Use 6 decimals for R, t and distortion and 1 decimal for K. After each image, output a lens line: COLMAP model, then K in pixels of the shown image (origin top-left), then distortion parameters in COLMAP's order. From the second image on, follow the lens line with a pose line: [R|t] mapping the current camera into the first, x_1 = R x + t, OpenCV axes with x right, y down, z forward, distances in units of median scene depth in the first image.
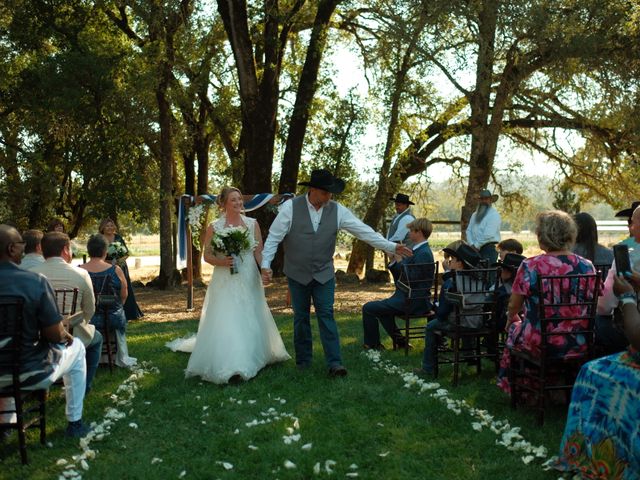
lens RADIAL K [[710.8, 0, 320.0], [0, 710.8, 240.0], [0, 0, 1]] dist [0.002429, 0.026266]
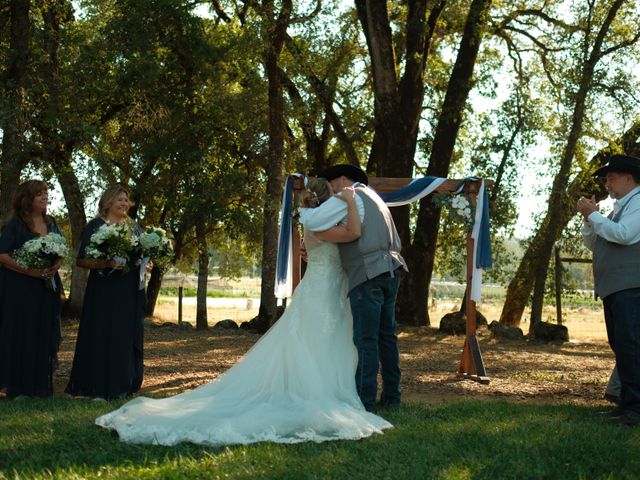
lens RADIAL K [[710.8, 0, 320.0], [0, 710.8, 240.0], [0, 0, 1]] dist [0.002429, 0.026266]
pose [[0.985751, 0.031913, -0.165154, -0.033579], [-0.043495, 0.996805, -0.066999, 0.014390], [0.162488, 0.073227, 0.983990, 0.205822]]
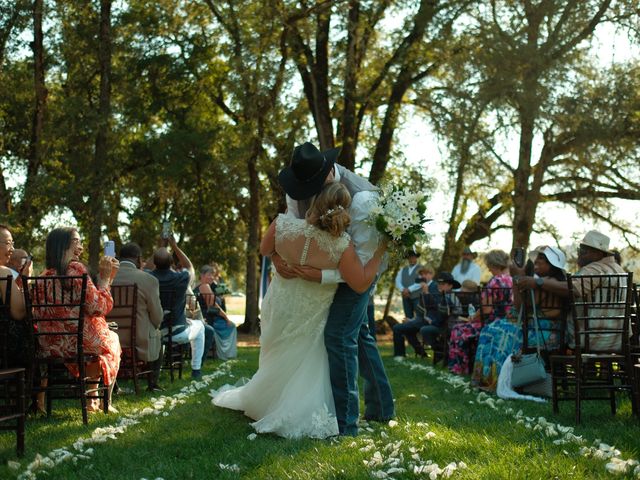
lens RADIAL K [[710.8, 0, 320.0], [0, 710.8, 240.0], [0, 0, 1]] dist [0.002429, 0.026266]
pose [[0.993363, 0.022372, -0.112822, 0.015433], [-0.032756, 0.995308, -0.091041, 0.015010], [0.110256, 0.094133, 0.989436, -0.094586]]
